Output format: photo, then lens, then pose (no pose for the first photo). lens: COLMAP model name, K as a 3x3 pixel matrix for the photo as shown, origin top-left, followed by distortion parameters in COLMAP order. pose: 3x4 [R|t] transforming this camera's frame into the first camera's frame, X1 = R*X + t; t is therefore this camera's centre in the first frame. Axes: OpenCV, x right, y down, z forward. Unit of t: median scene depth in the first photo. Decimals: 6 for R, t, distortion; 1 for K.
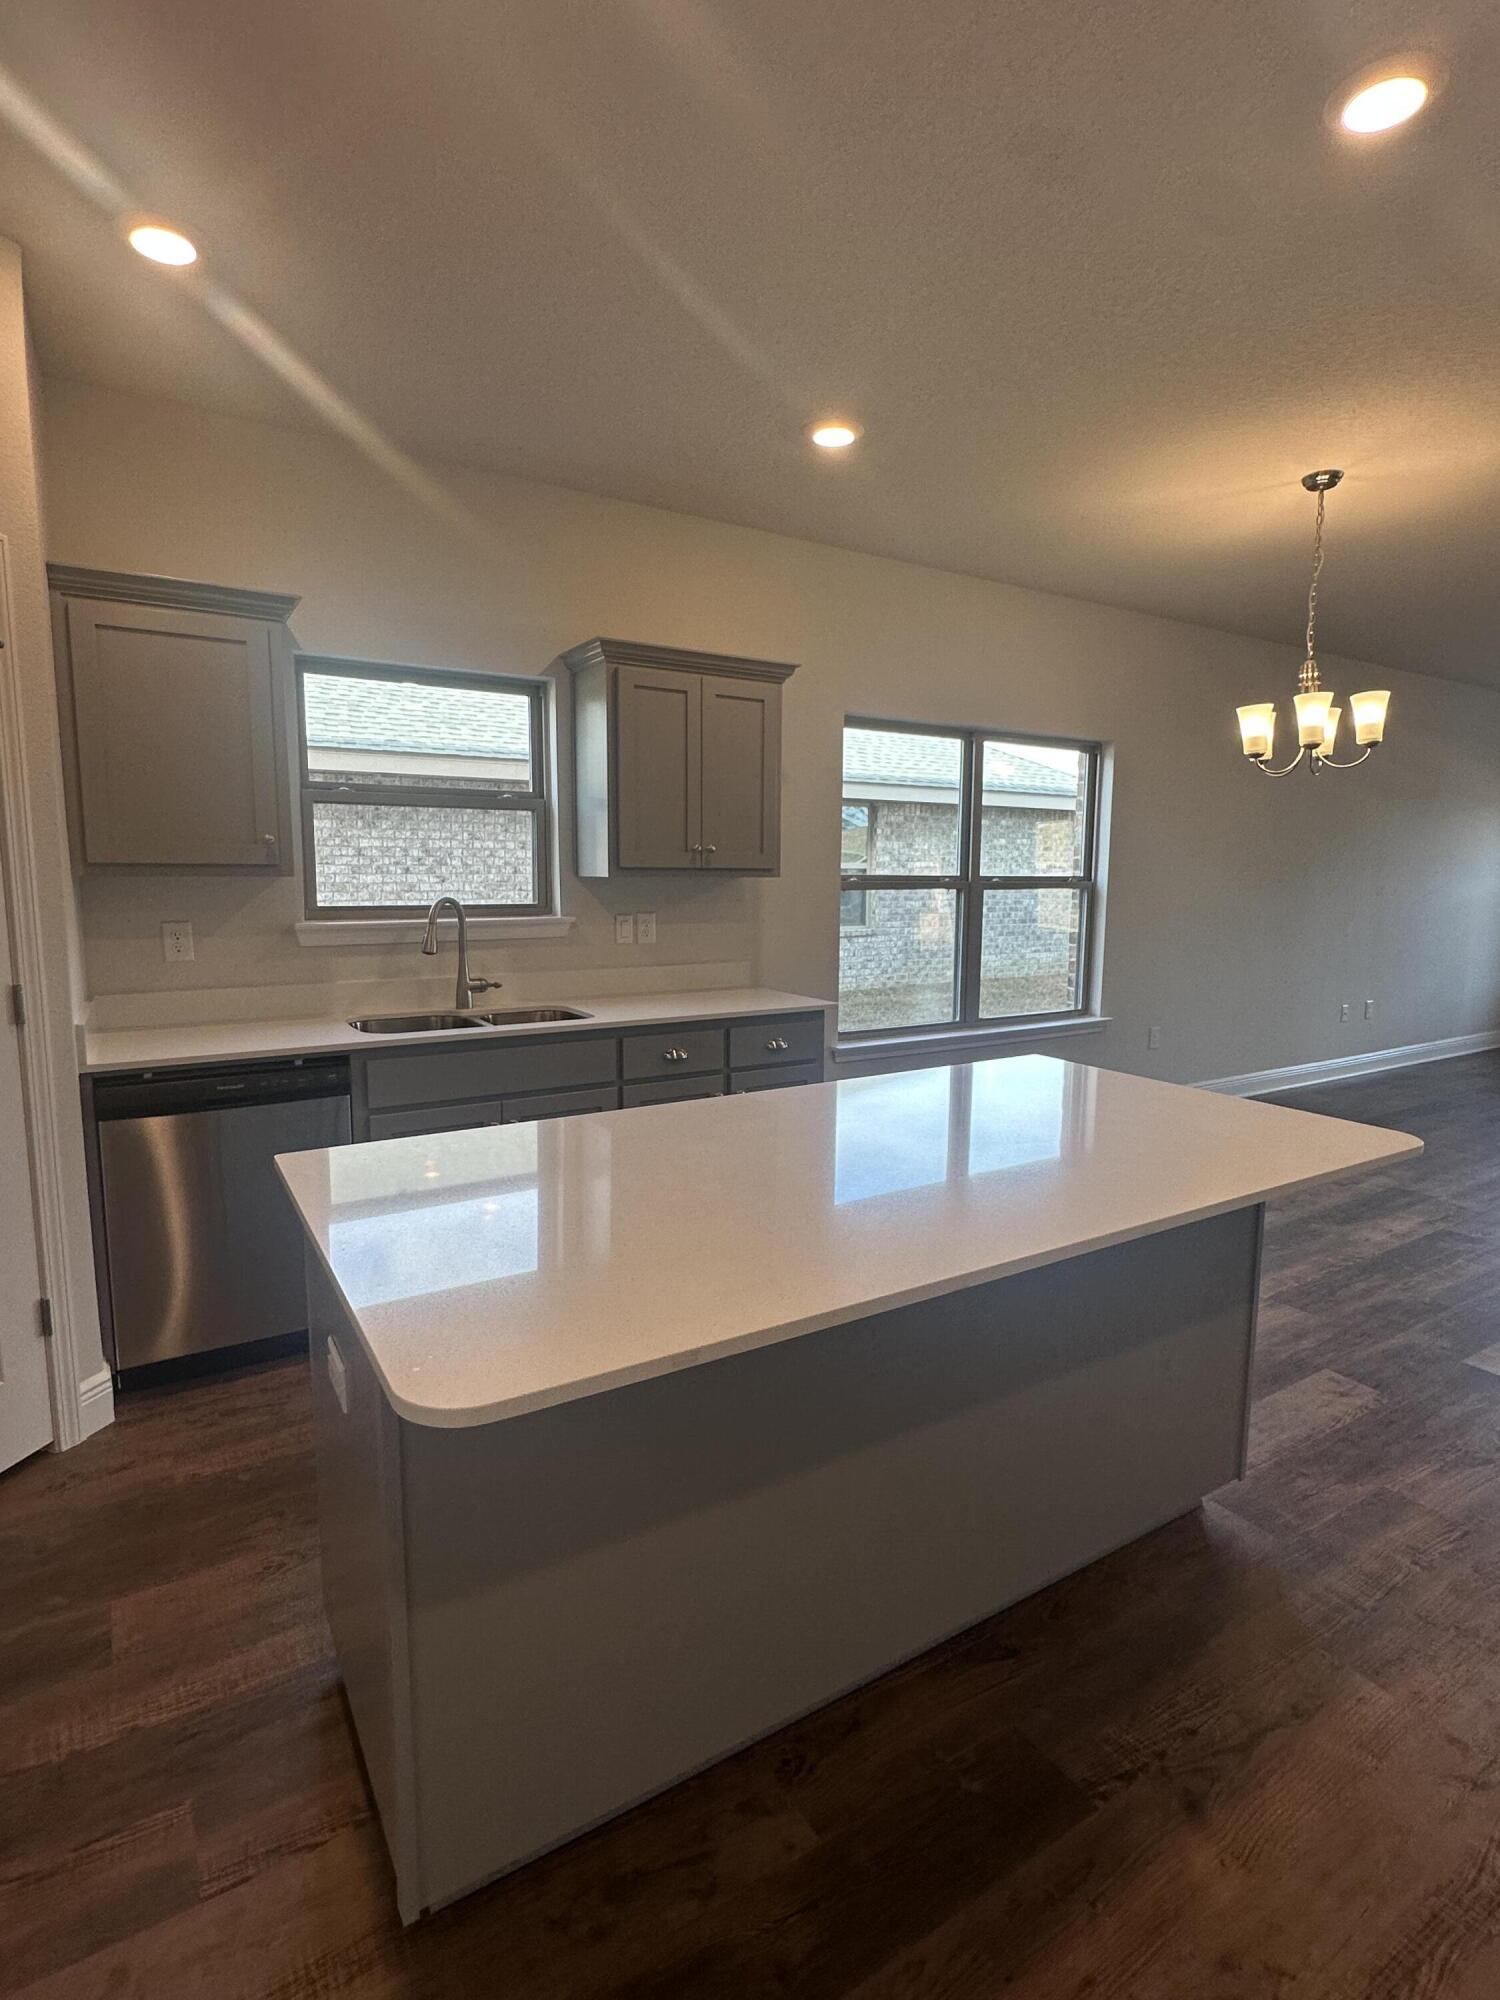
lens RADIAL K [[998.9, 0, 747.7], [0, 998.9, 996.8], [0, 0, 1]] dist [-0.002480, 0.000869]
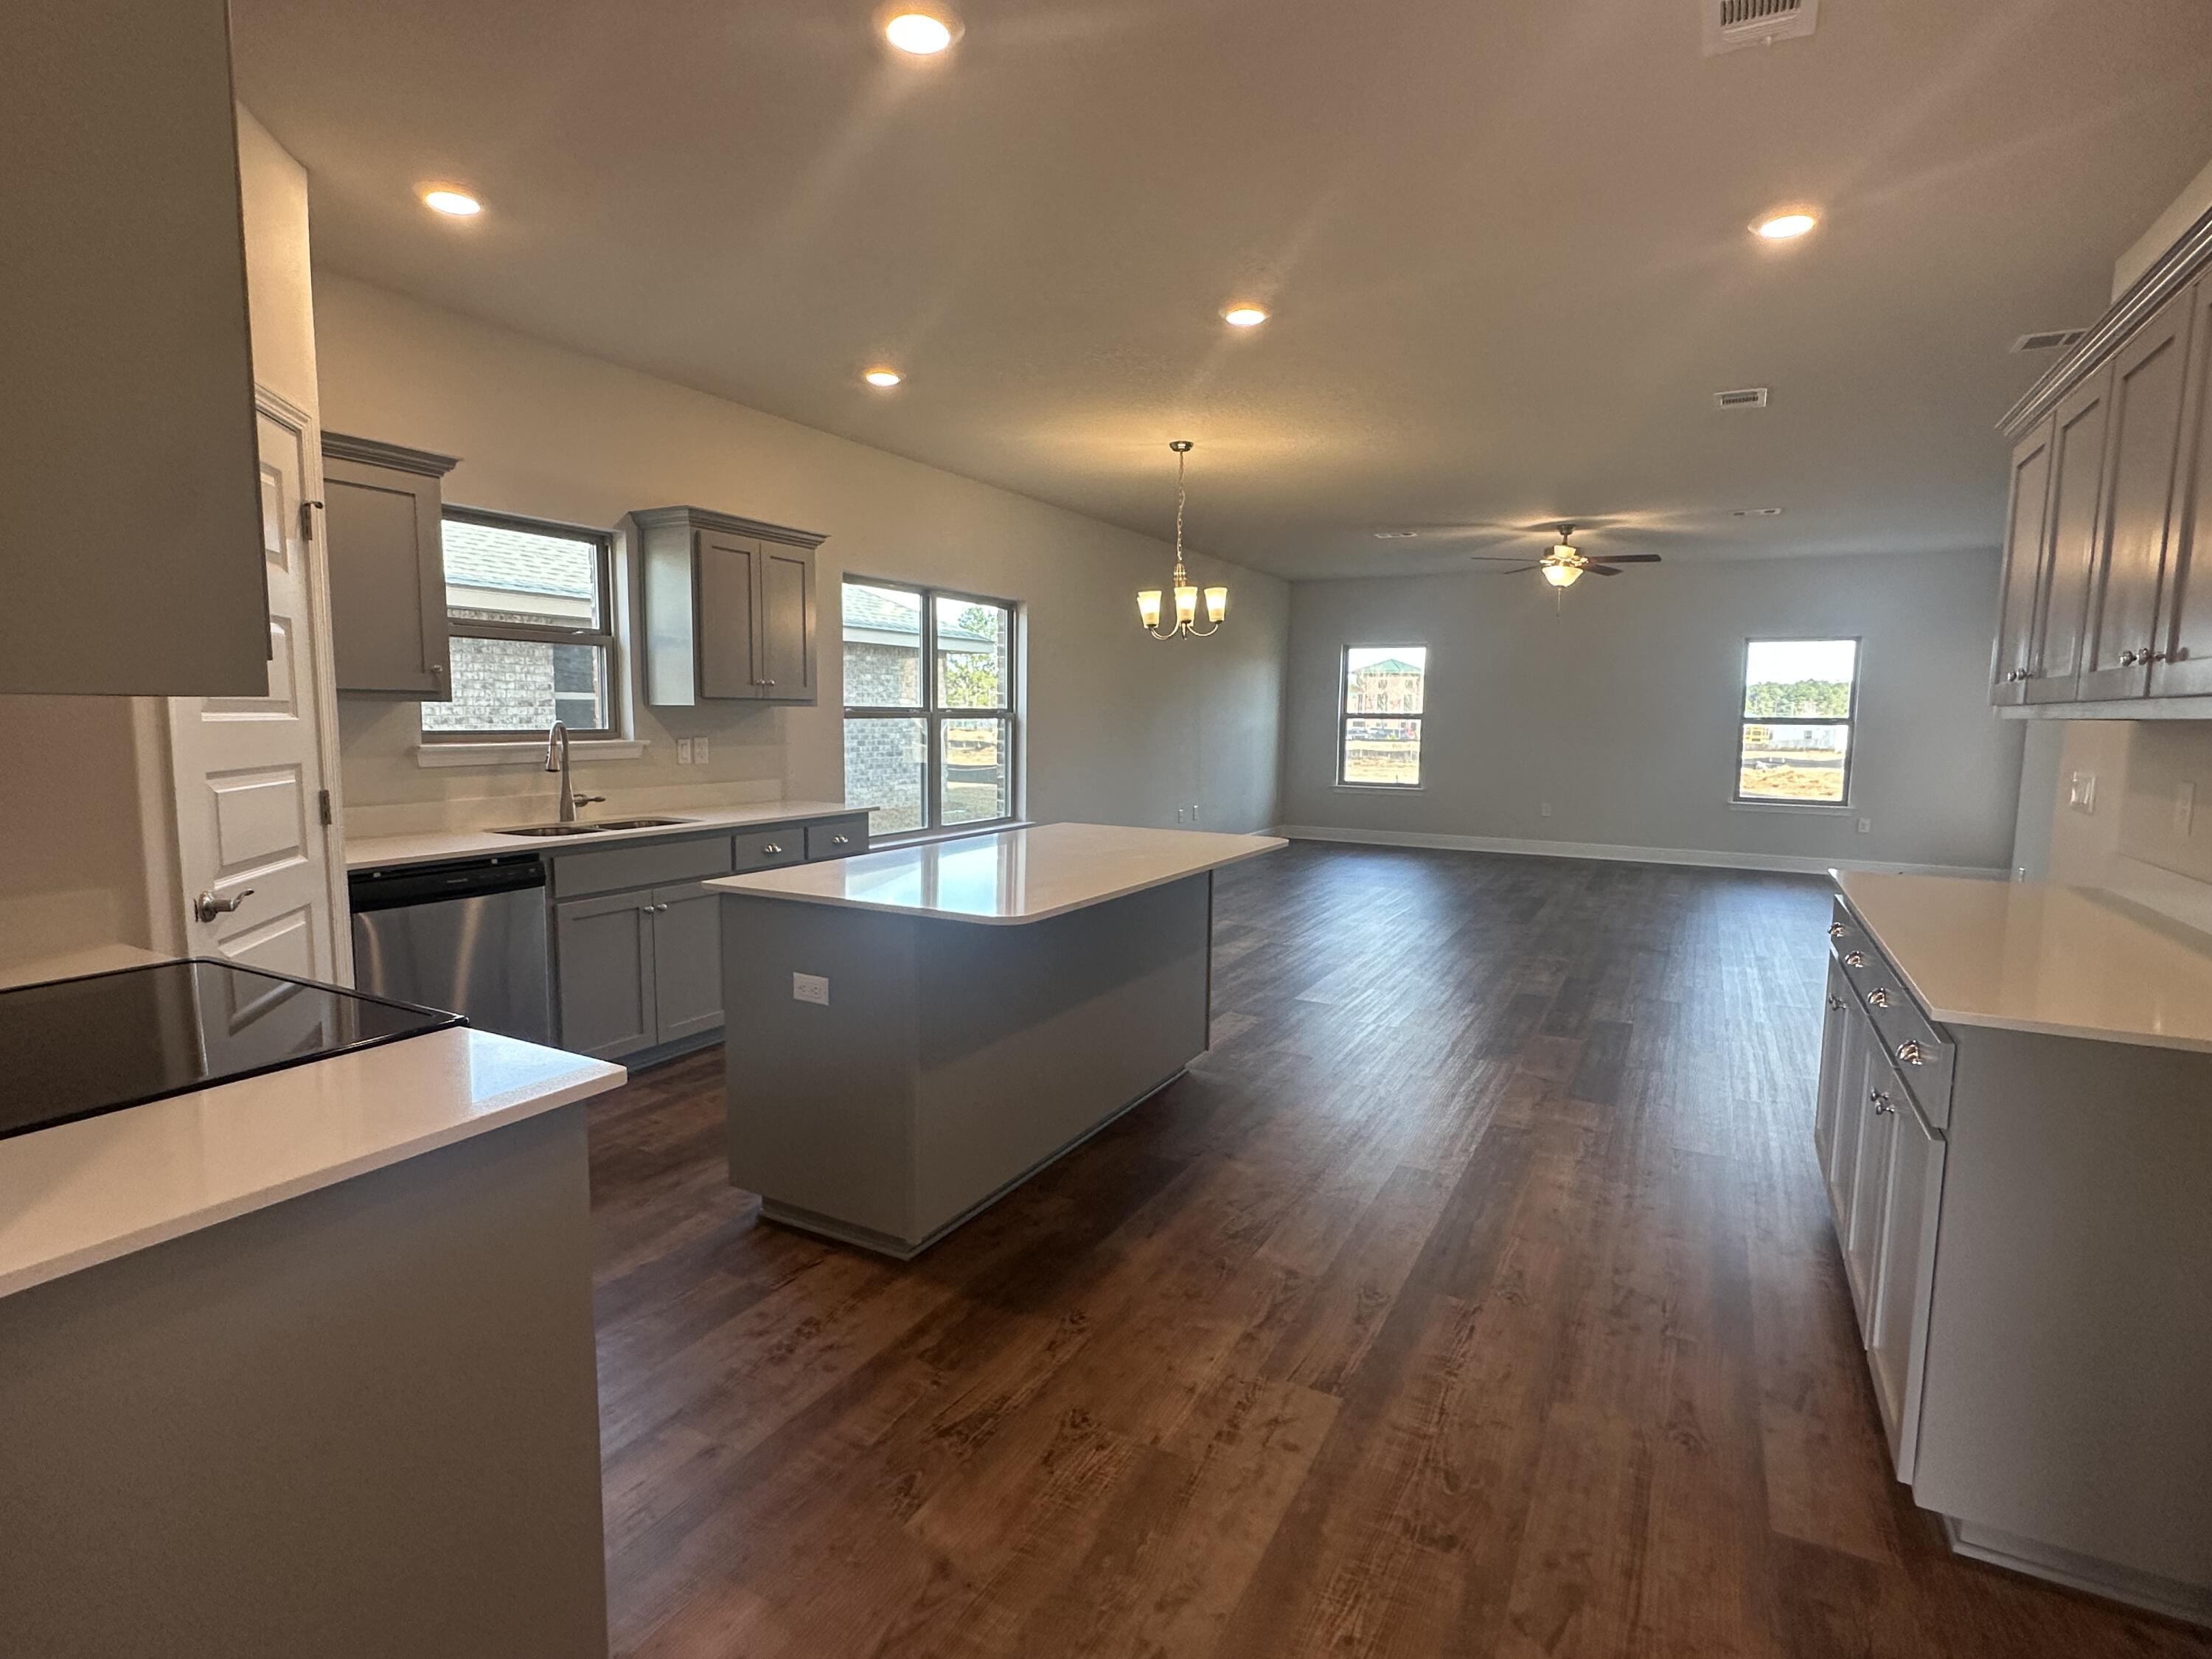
lens RADIAL K [[1104.7, 0, 1106.0], [0, 1104.7, 829.5], [0, 0, 1]] dist [-0.002480, 0.000869]
pose [[0.868273, -0.048720, 0.493689, -0.380222], [0.056151, 0.998422, -0.000226, 0.056307], [-0.492899, 0.027917, 0.869639, -0.384738]]
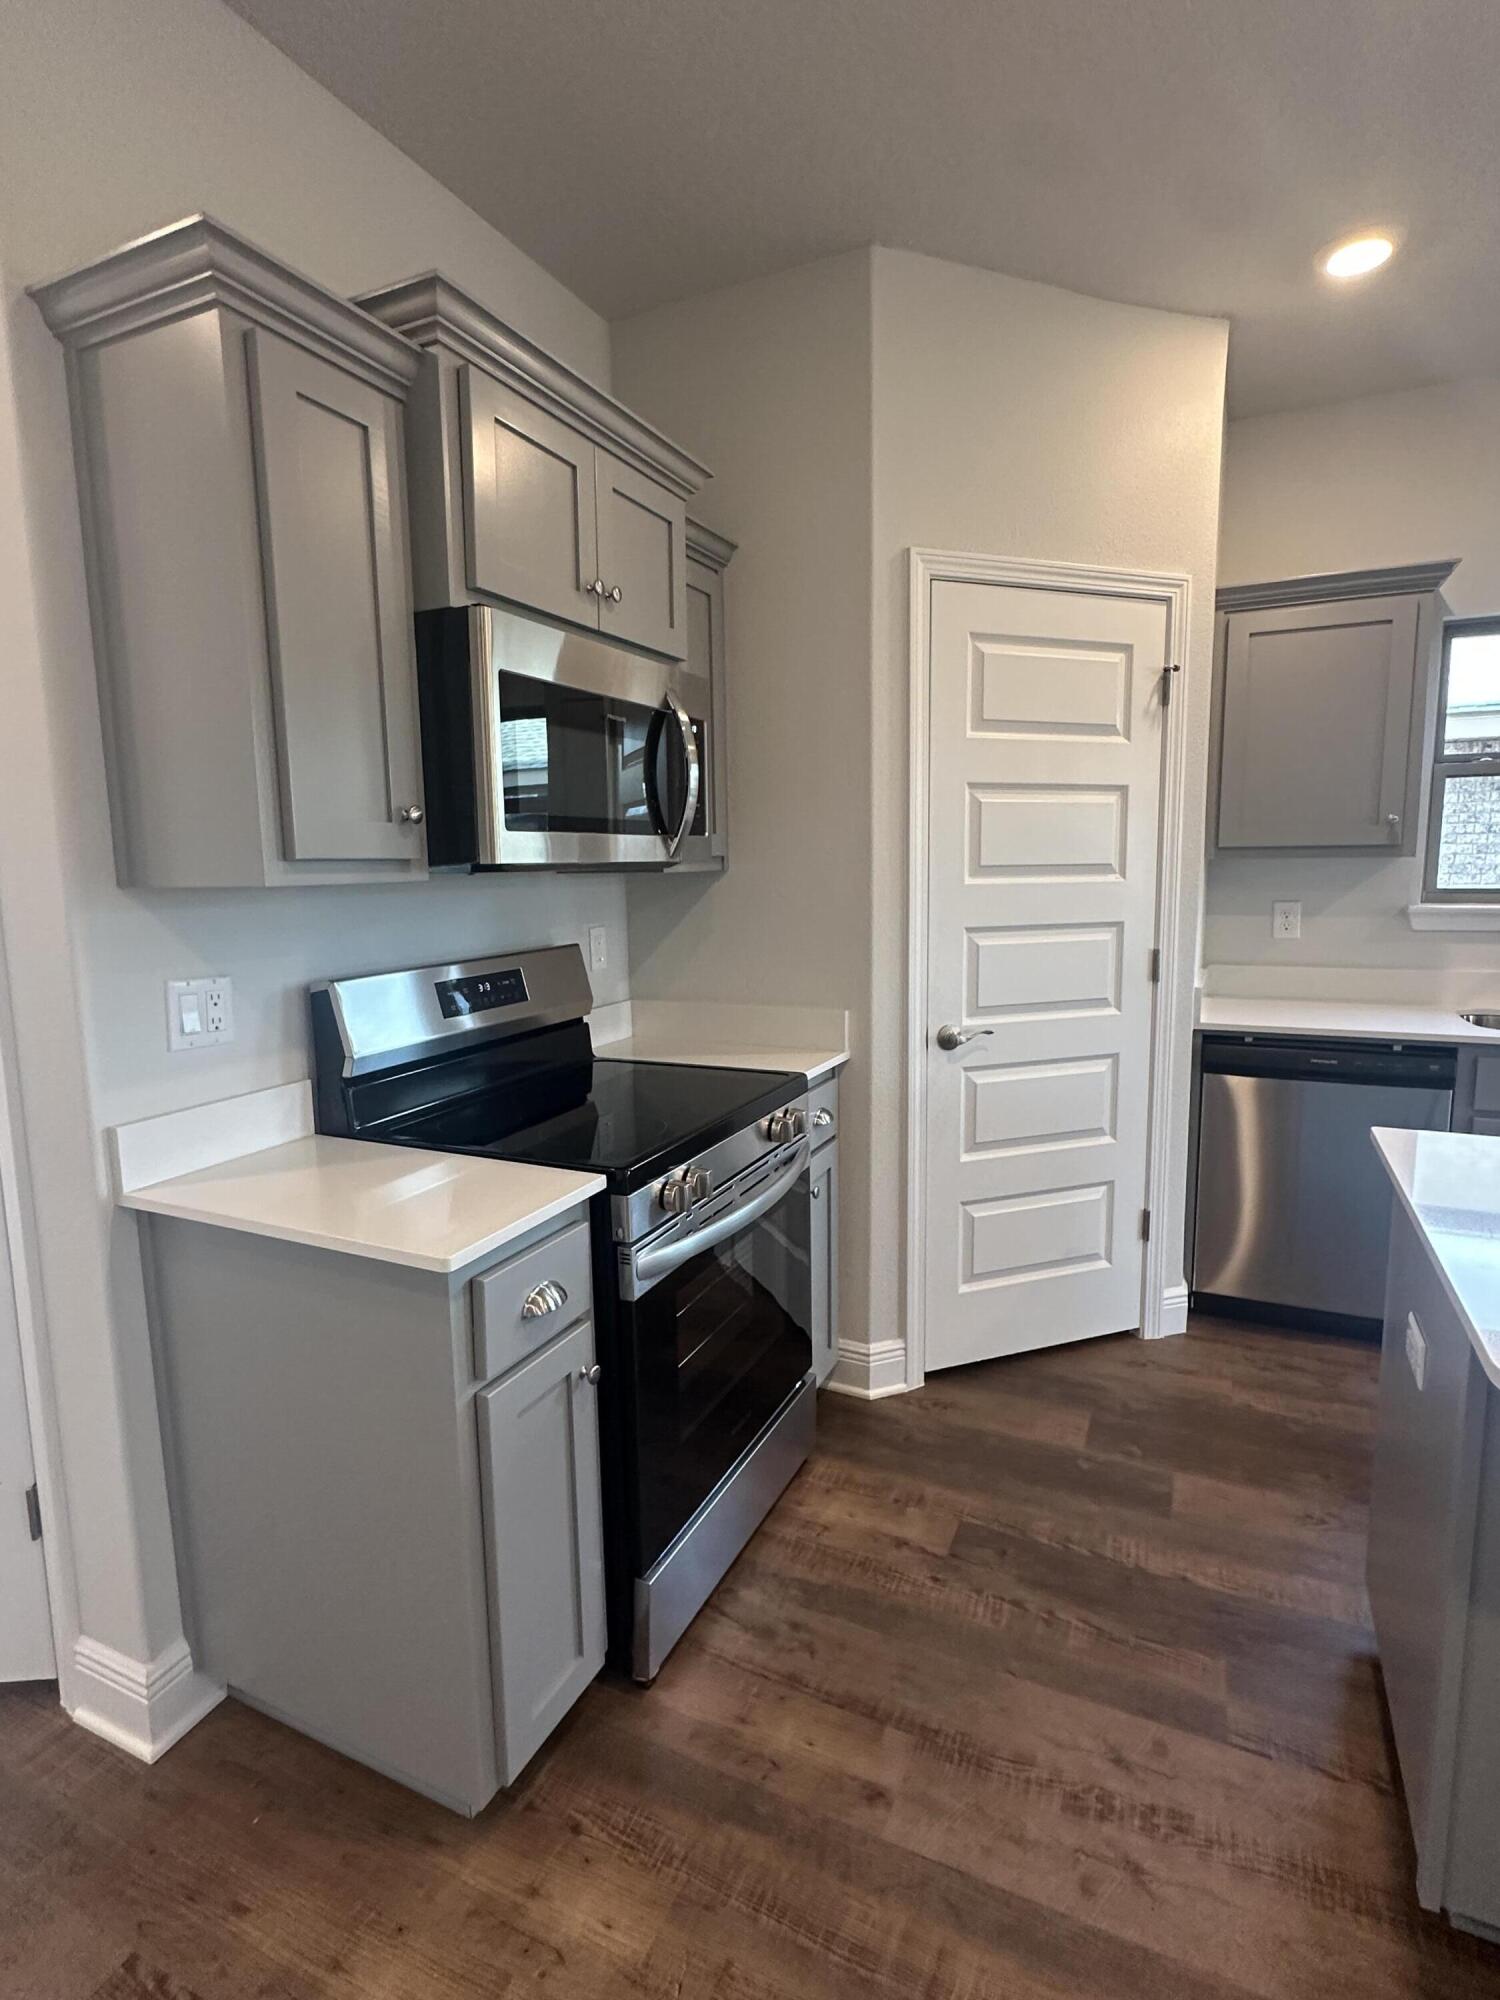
lens RADIAL K [[998.9, 0, 747.7], [0, 998.9, 996.8], [0, 0, 1]] dist [-0.002480, 0.000869]
pose [[0.541517, 0.099594, -0.834770, 0.012217], [-0.085728, 0.994324, 0.063017, 0.007374], [0.836307, 0.037439, 0.546981, -0.052614]]
